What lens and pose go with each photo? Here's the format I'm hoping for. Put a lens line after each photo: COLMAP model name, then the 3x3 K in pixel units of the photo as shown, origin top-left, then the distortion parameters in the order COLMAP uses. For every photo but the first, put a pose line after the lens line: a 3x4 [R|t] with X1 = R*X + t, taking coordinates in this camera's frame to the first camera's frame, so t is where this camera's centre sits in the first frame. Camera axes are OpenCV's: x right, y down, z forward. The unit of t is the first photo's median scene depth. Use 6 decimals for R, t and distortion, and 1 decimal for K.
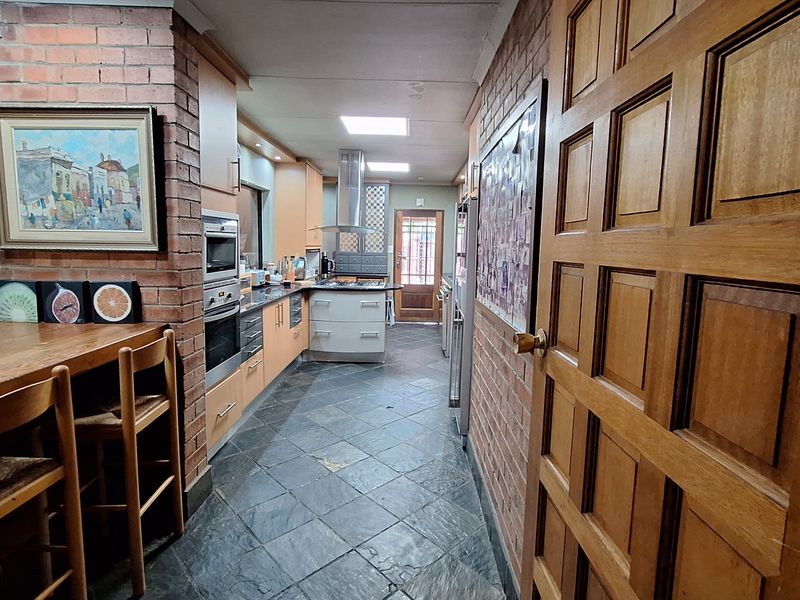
lens RADIAL K [[422.9, 0, 399.4], [0, 422.9, 295.6], [0, 0, 1]] dist [-0.005381, -0.000096]
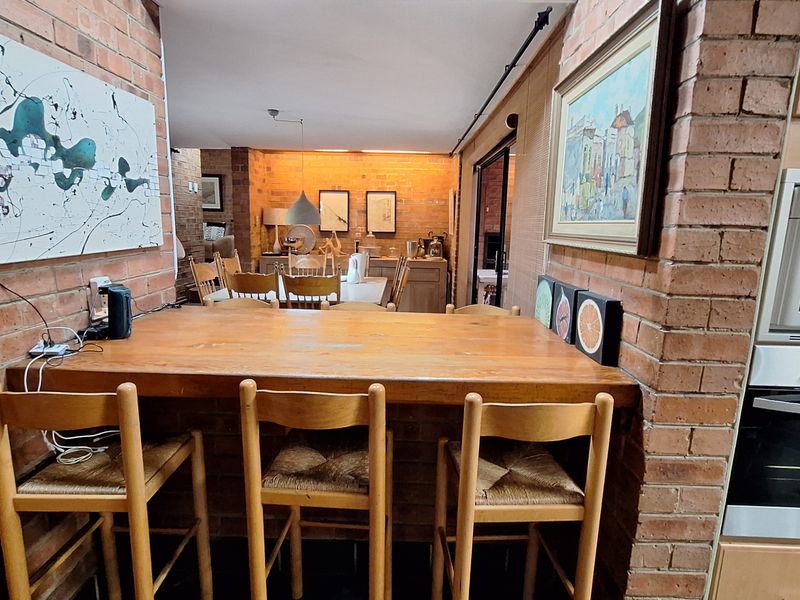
lens RADIAL K [[422.9, 0, 404.2], [0, 422.9, 292.8], [0, 0, 1]] dist [-0.005381, -0.000096]
pose [[0.013268, 0.145352, -0.989291, -0.009626], [-0.147817, 0.978793, 0.141827, -0.090168], [0.988926, 0.144352, 0.034472, 0.674826]]
